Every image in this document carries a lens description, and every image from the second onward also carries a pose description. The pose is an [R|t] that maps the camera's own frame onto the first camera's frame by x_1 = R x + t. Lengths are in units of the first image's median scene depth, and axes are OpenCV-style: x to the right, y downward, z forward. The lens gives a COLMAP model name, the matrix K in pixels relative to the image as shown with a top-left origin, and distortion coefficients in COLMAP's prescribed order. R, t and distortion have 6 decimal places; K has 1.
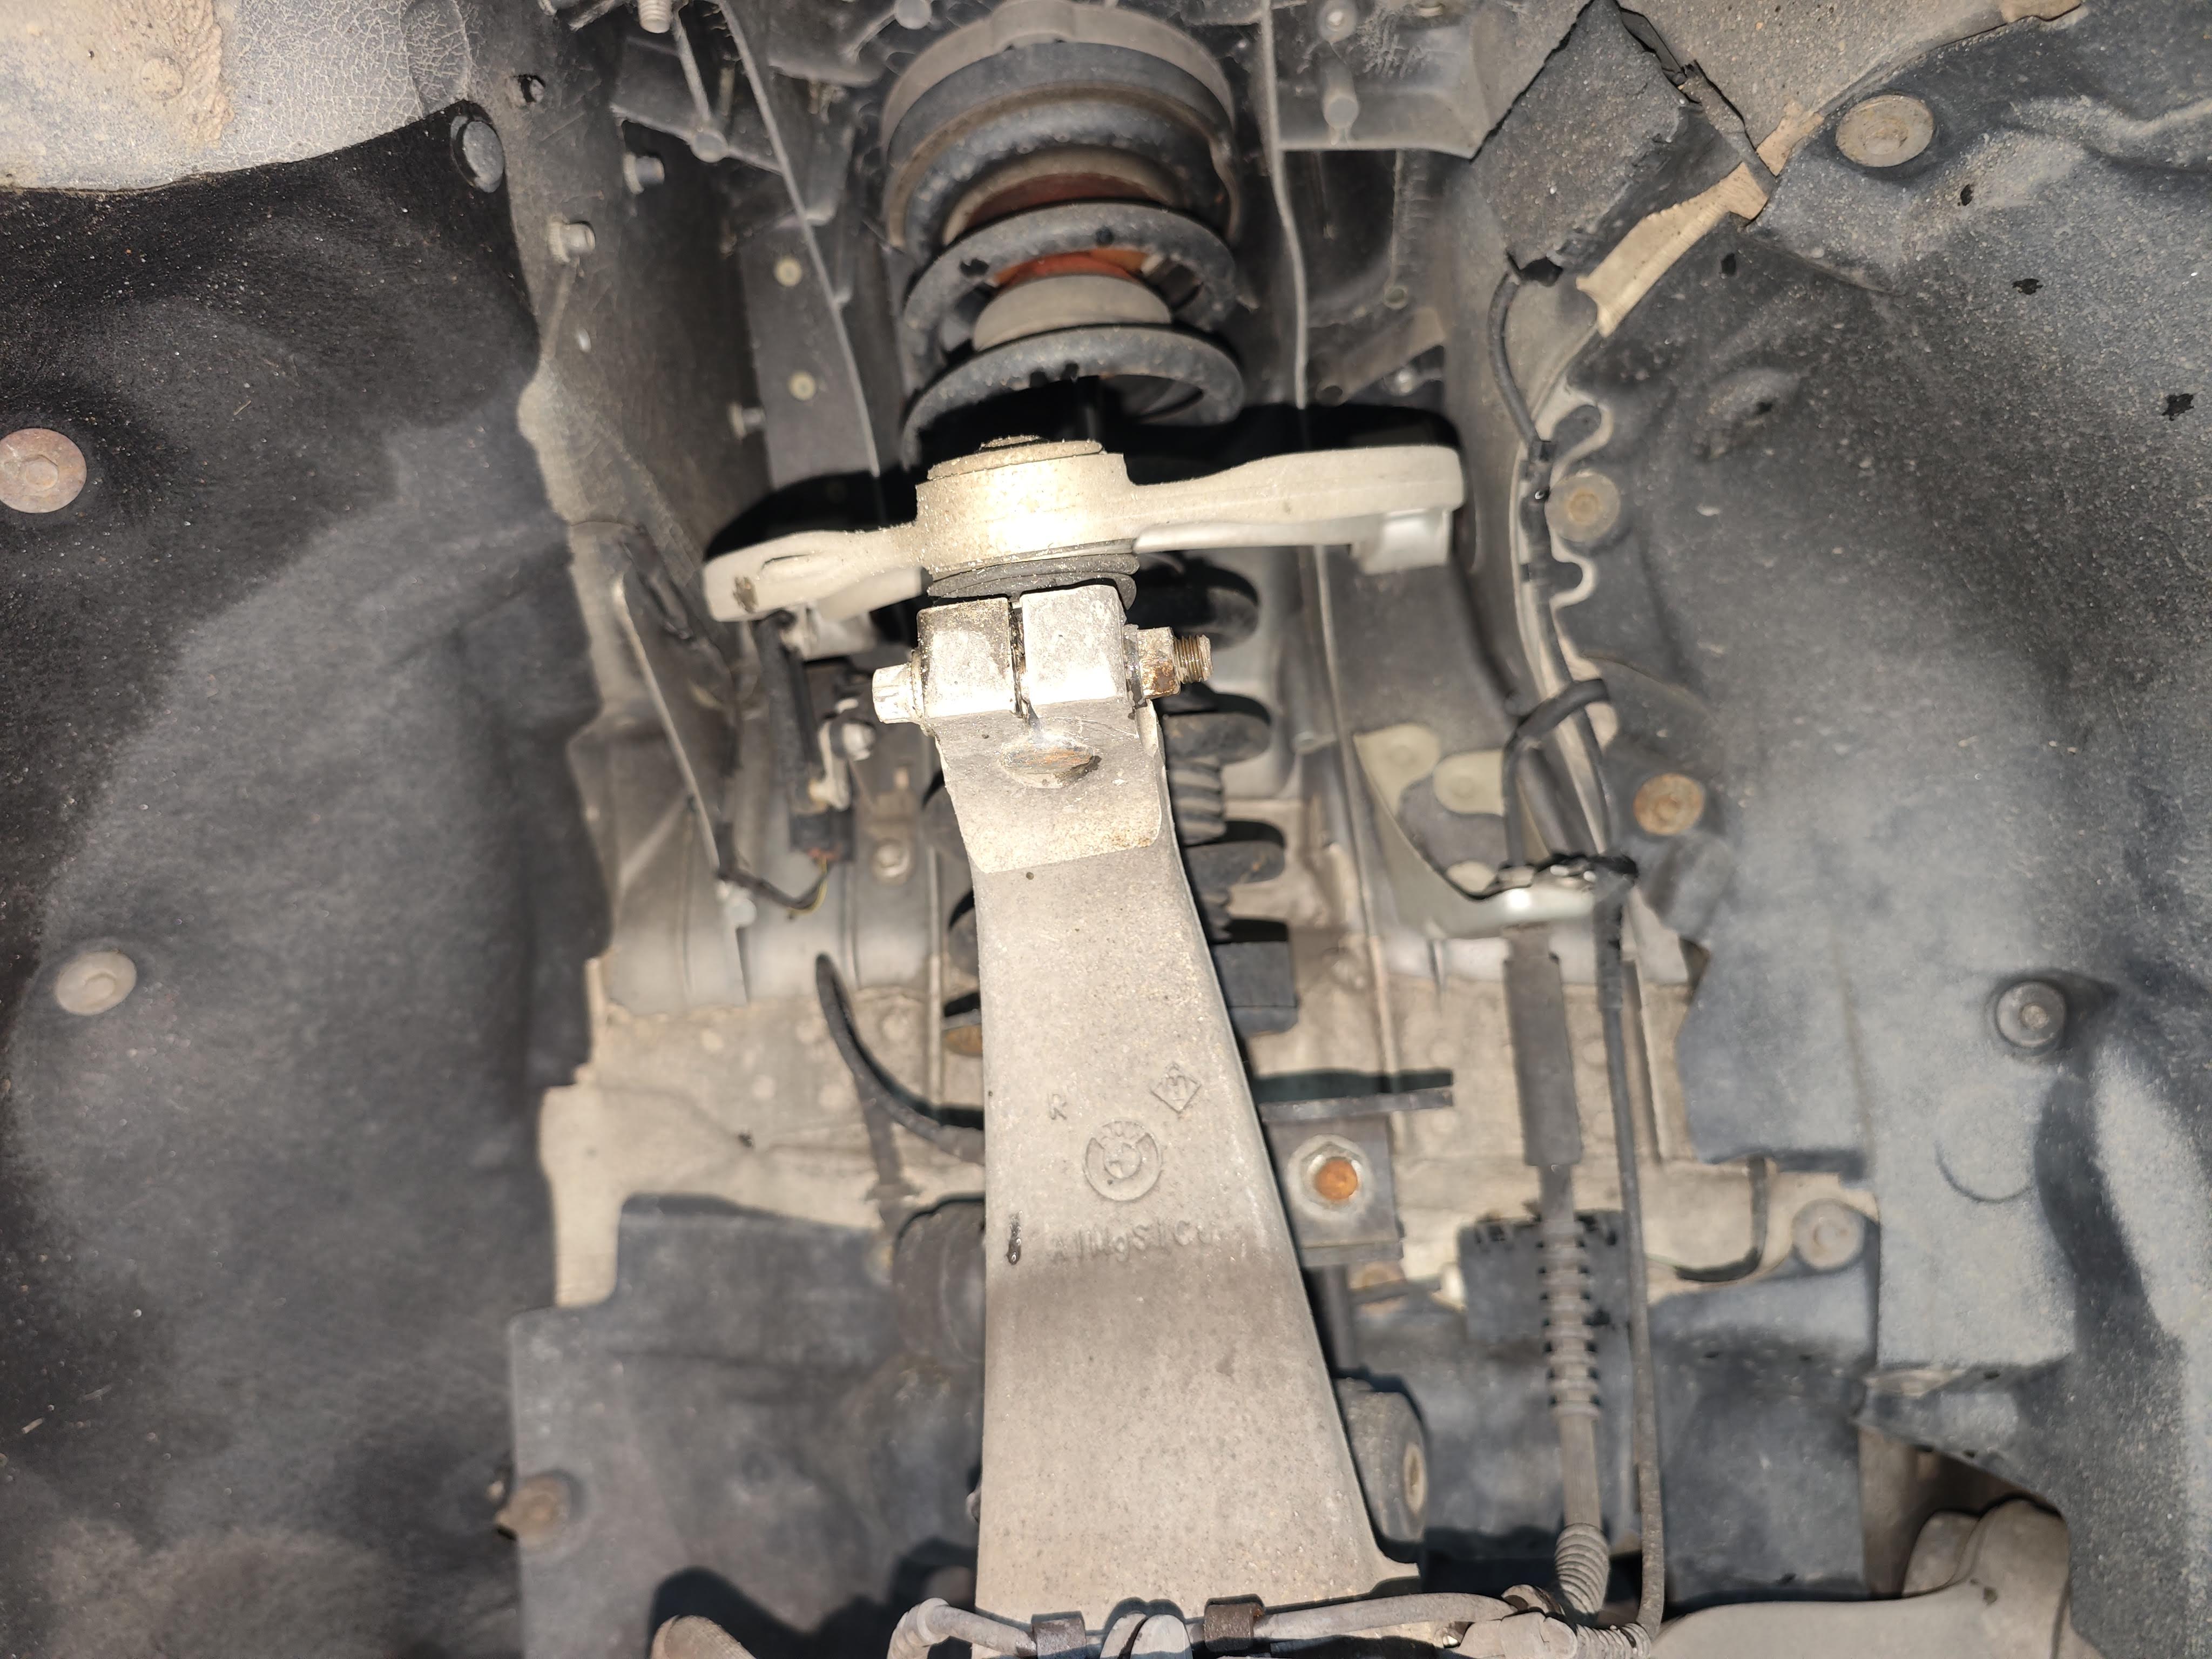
lens RADIAL K [[1537.8, 0, 1086.5], [0, 1537.8, 825.5], [0, 0, 1]] dist [-0.016838, 0.002888]
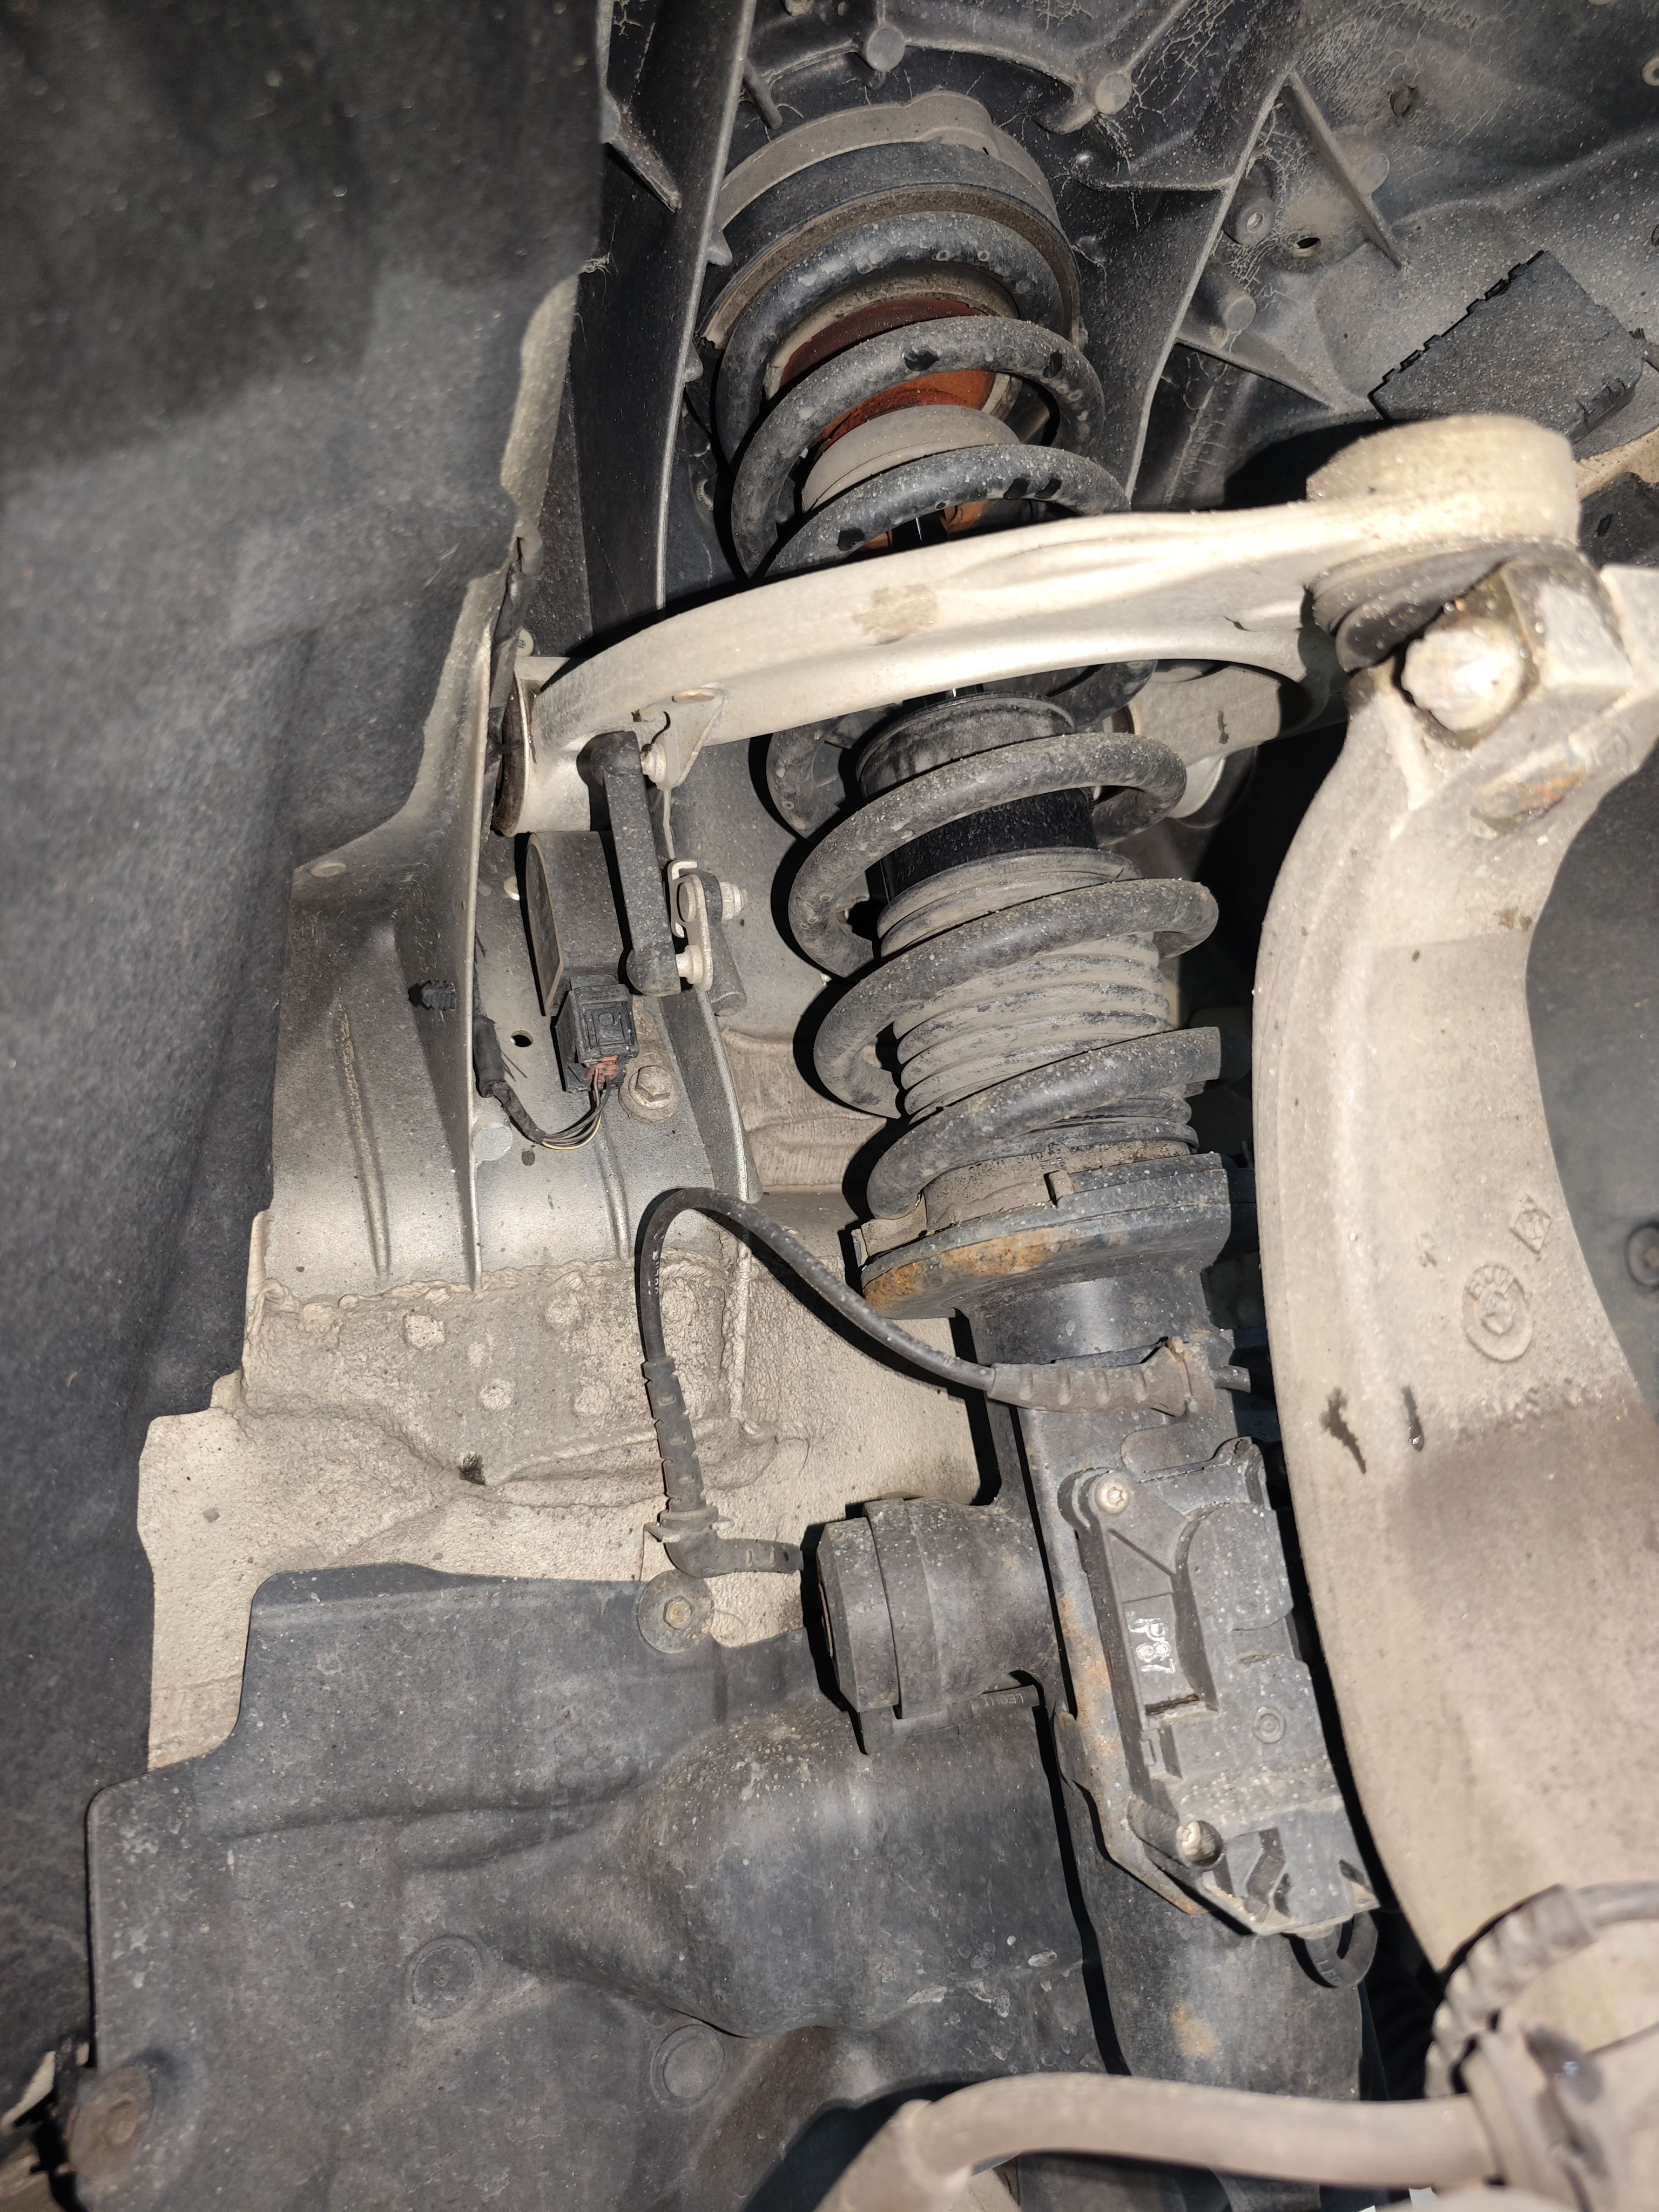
lens RADIAL K [[1532.1, 0, 824.0], [0, 1532.1, 1103.1], [0, 0, 1]] dist [-0.009485, 0.000359]
pose [[0.859653, 0.047687, 0.508647, -0.511457], [0.019083, 0.991942, -0.125250, 0.146456], [-0.510521, 0.117378, 0.851816, 0.341909]]
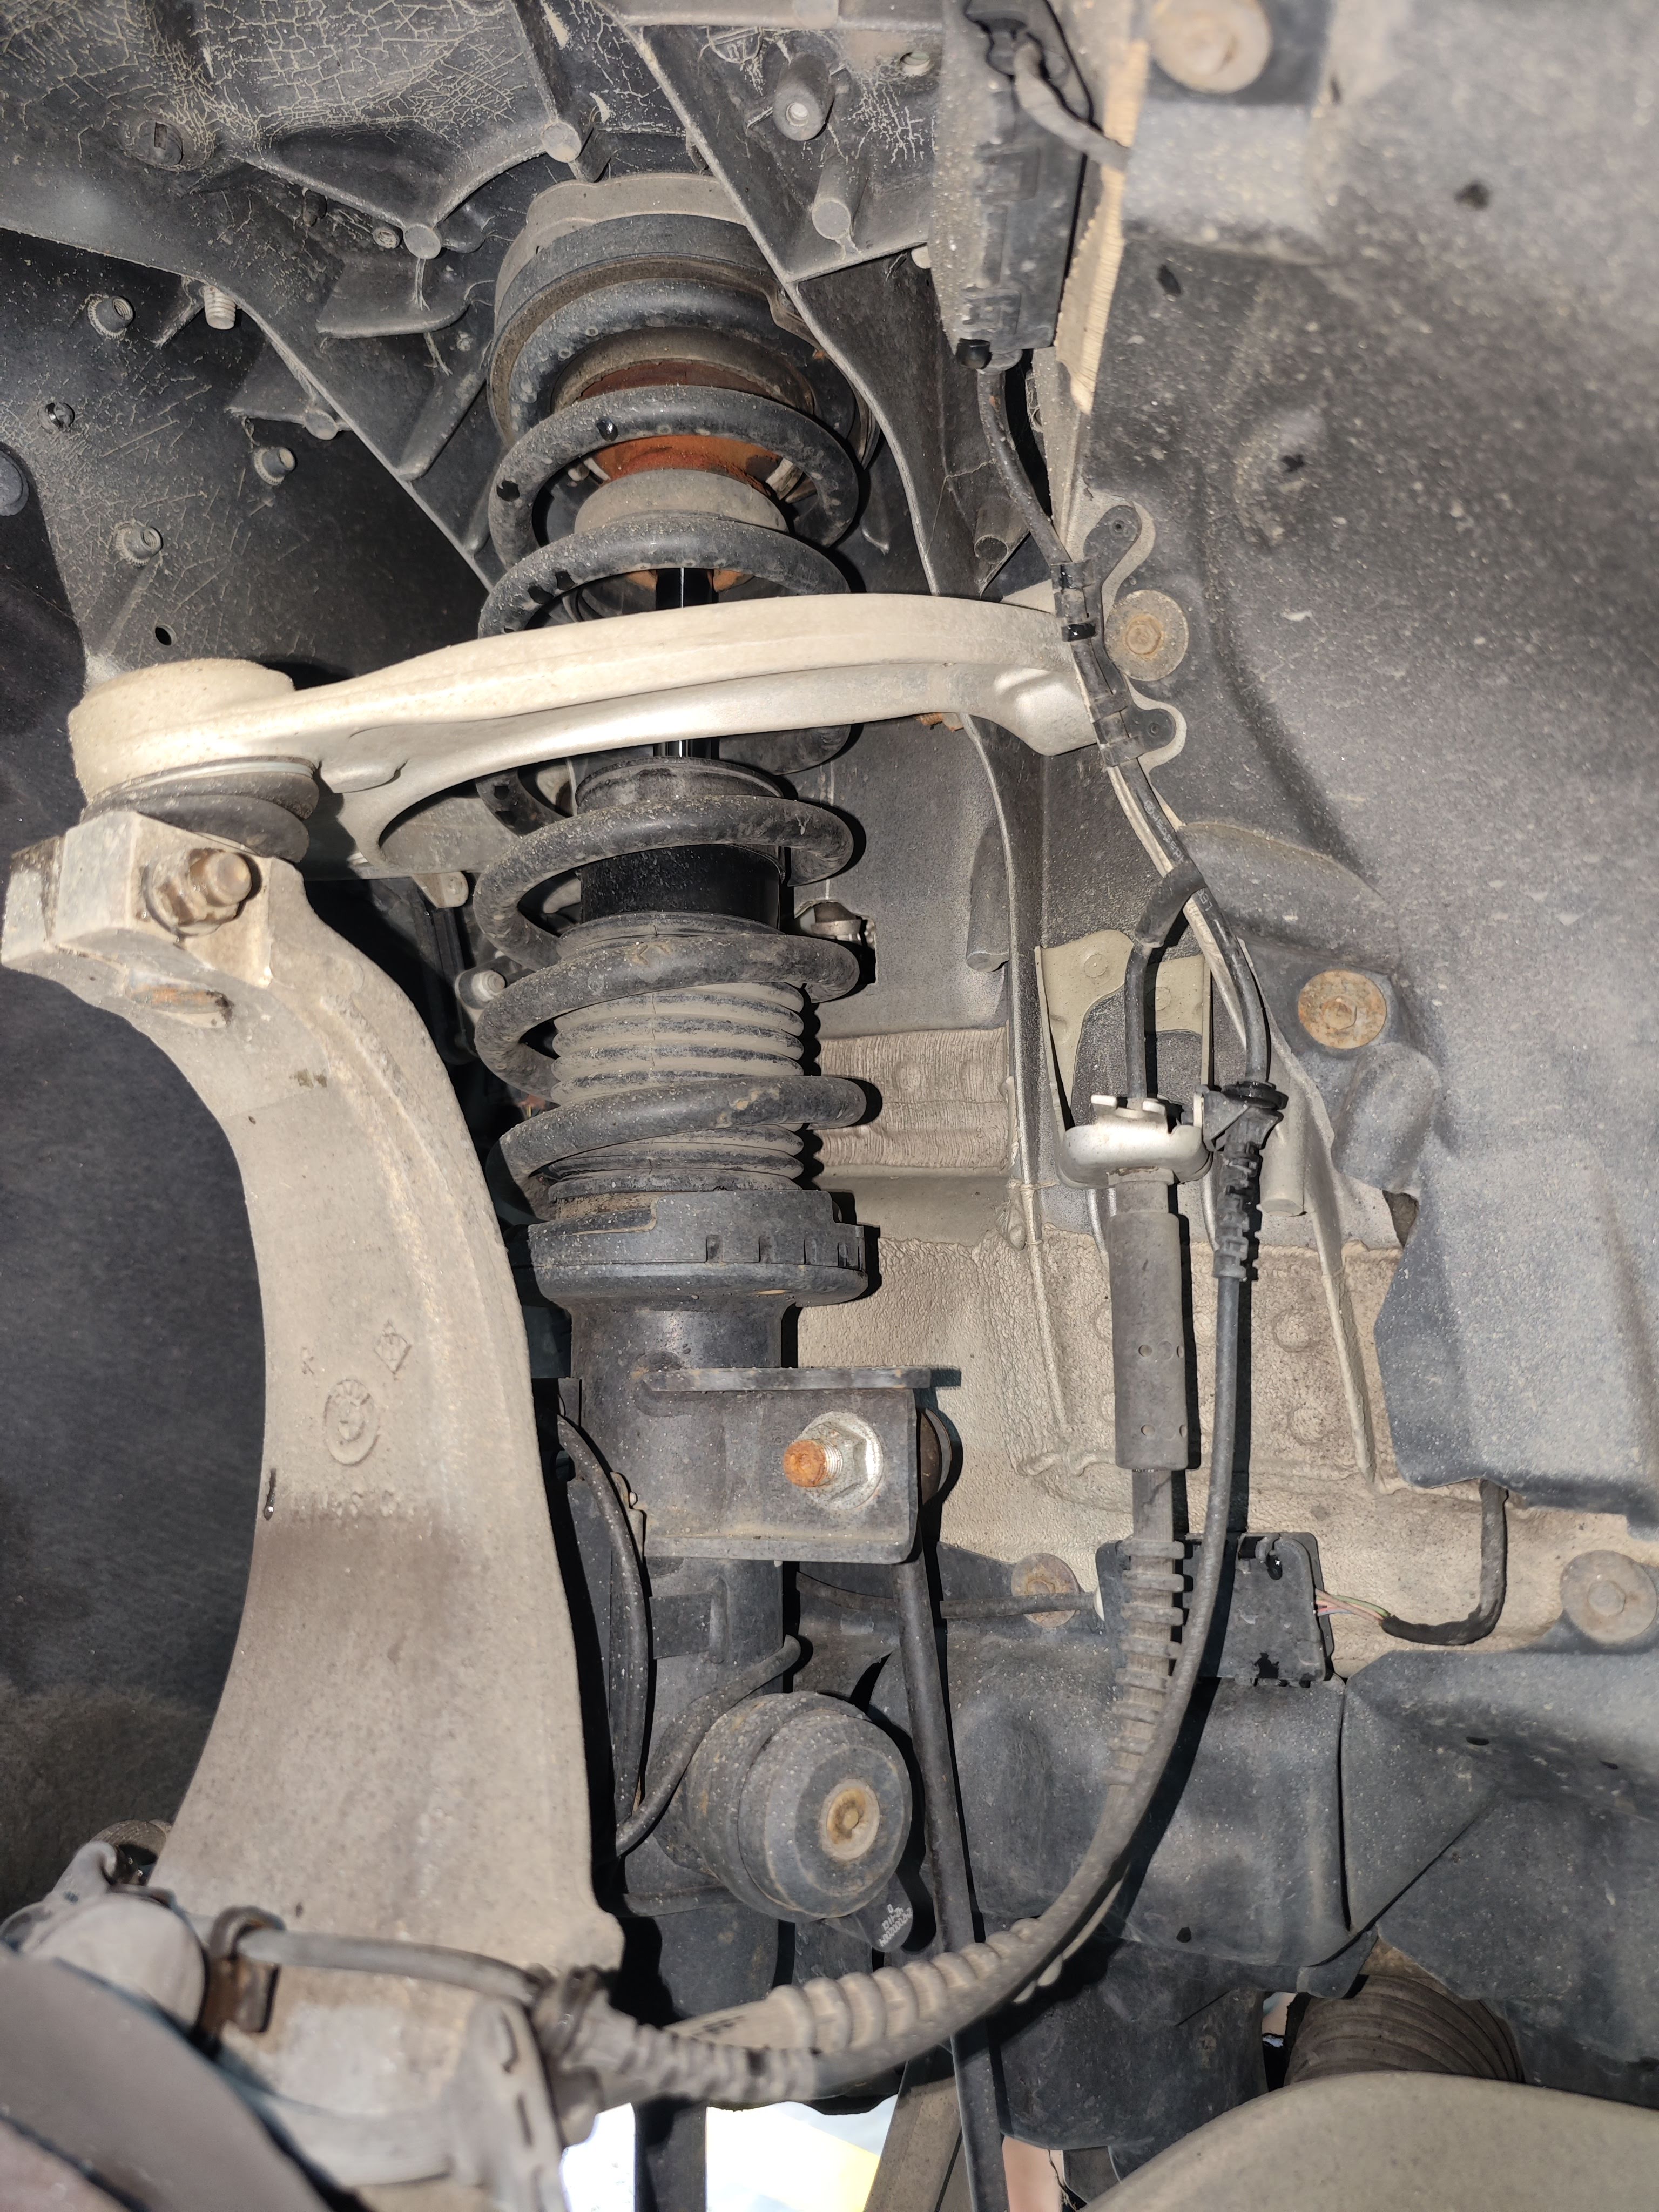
lens RADIAL K [[1524.3, 0, 838.6], [0, 1524.3, 1106.2], [0, 0, 1]] dist [-0.001710, -0.011810]
pose [[0.894401, -0.024200, -0.446611, 0.513437], [0.032498, 0.999412, 0.010928, 0.018449], [0.446084, -0.024289, 0.894662, 0.220169]]
